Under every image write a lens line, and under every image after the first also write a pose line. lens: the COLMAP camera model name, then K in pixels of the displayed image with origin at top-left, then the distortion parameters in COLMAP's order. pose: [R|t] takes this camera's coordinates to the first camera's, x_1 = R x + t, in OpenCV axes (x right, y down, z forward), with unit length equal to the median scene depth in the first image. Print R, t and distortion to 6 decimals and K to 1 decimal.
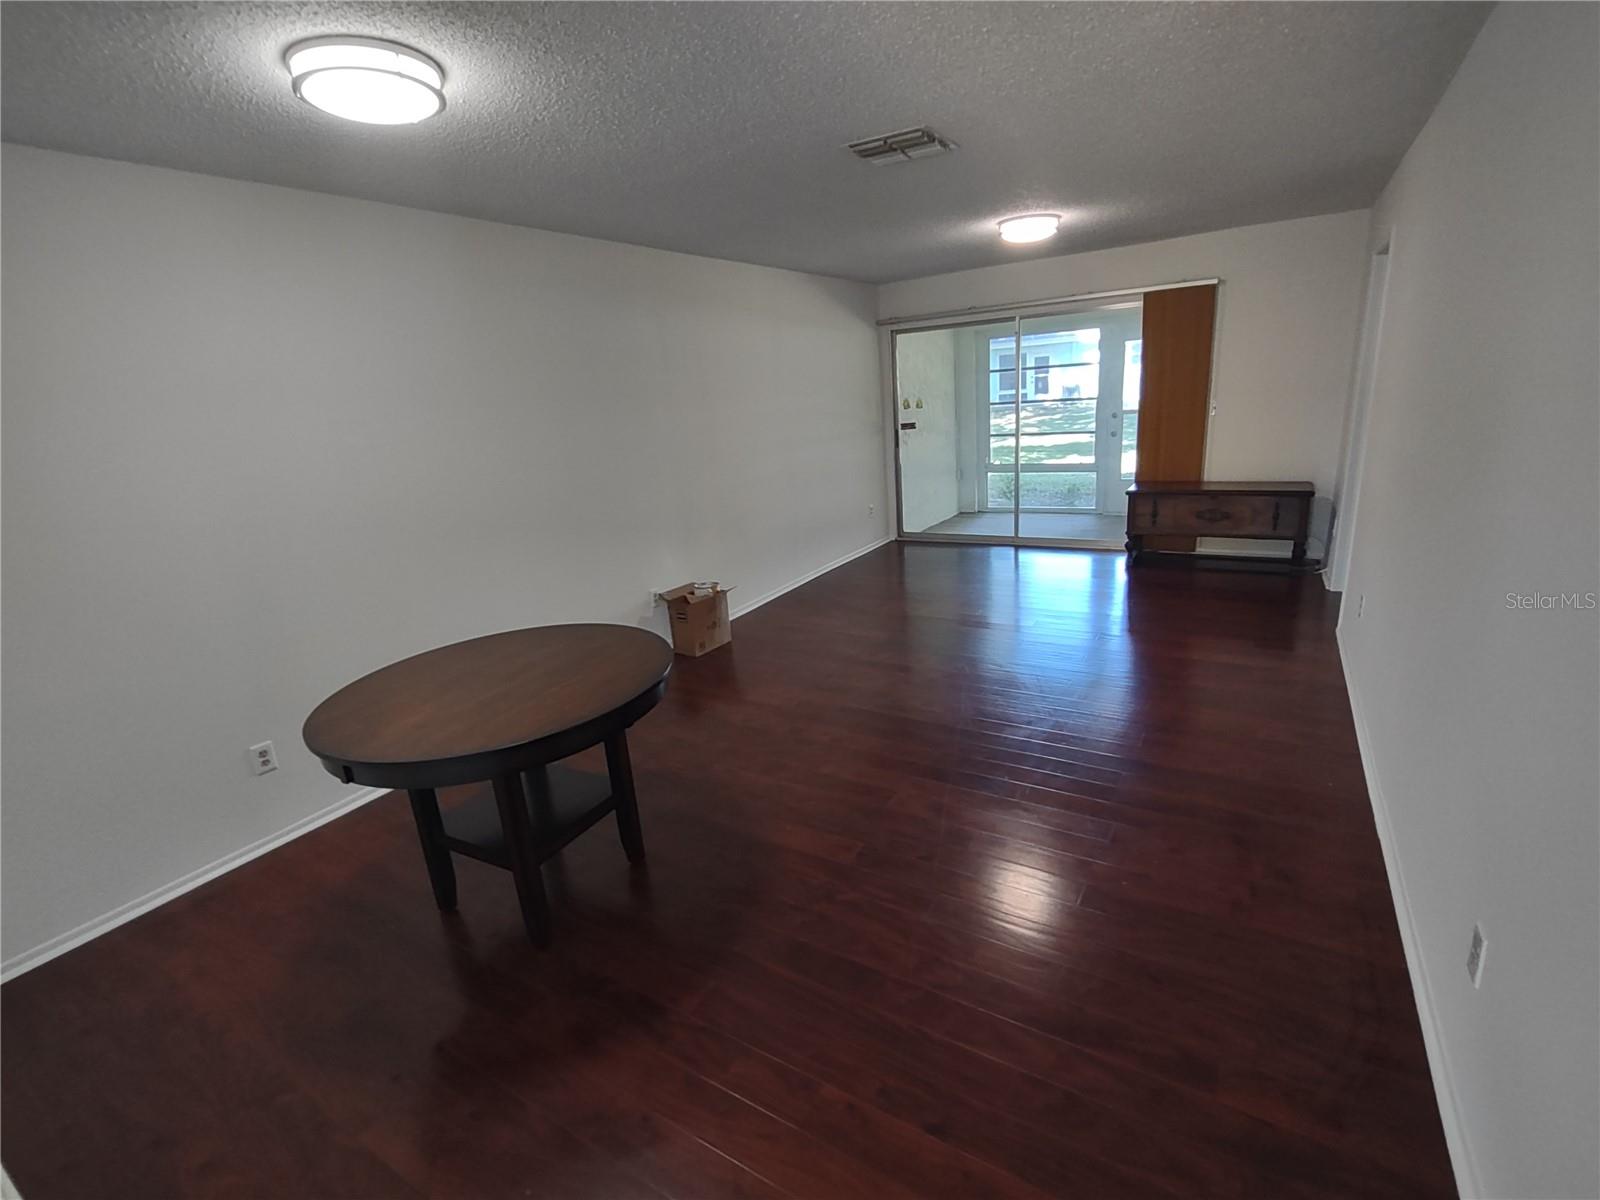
lens RADIAL K [[736.4, 0, 800.0], [0, 736.4, 600.0], [0, 0, 1]] dist [-0.000229, -0.000011]
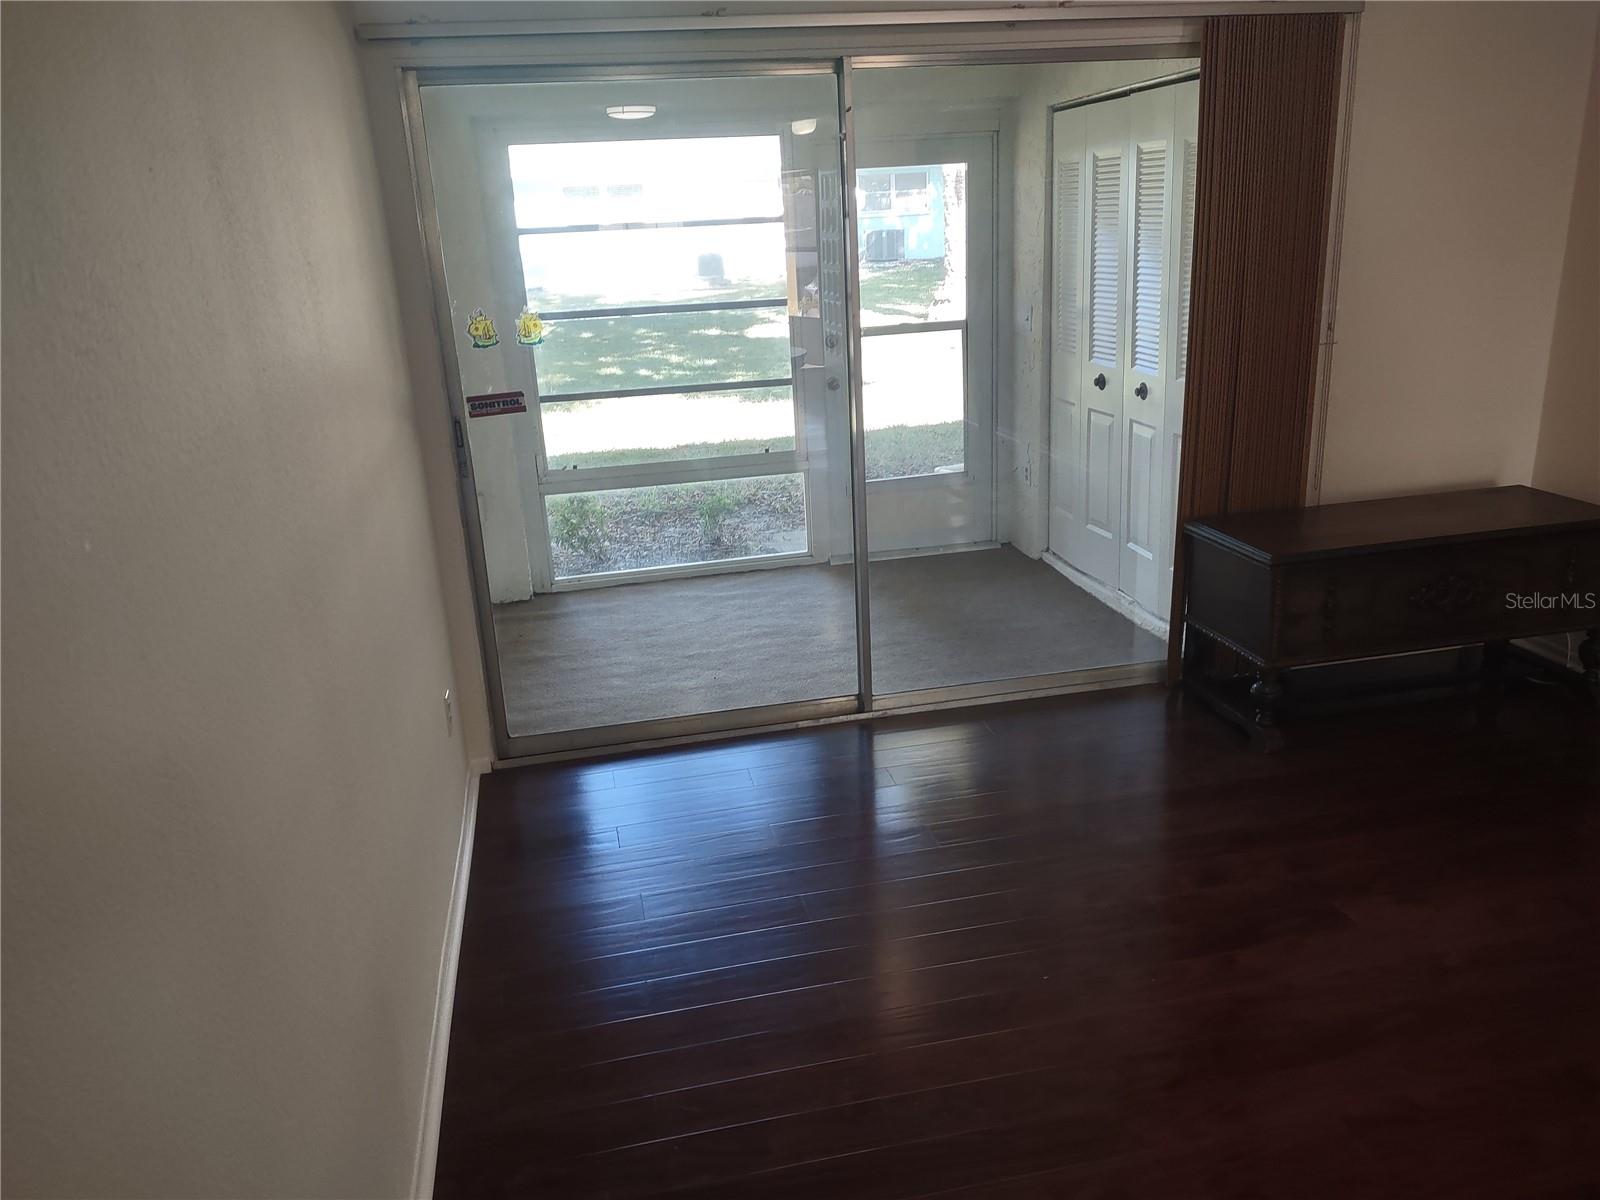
lens RADIAL K [[1180.8, 0, 800.0], [0, 1180.8, 600.0], [0, 0, 1]] dist [0.000425, 0.000036]
pose [[0.722592, -0.171547, 0.669651, -0.097141], [0.191143, 0.980533, 0.044932, -0.155141], [-0.664323, 0.095532, 0.741315, 0.566837]]
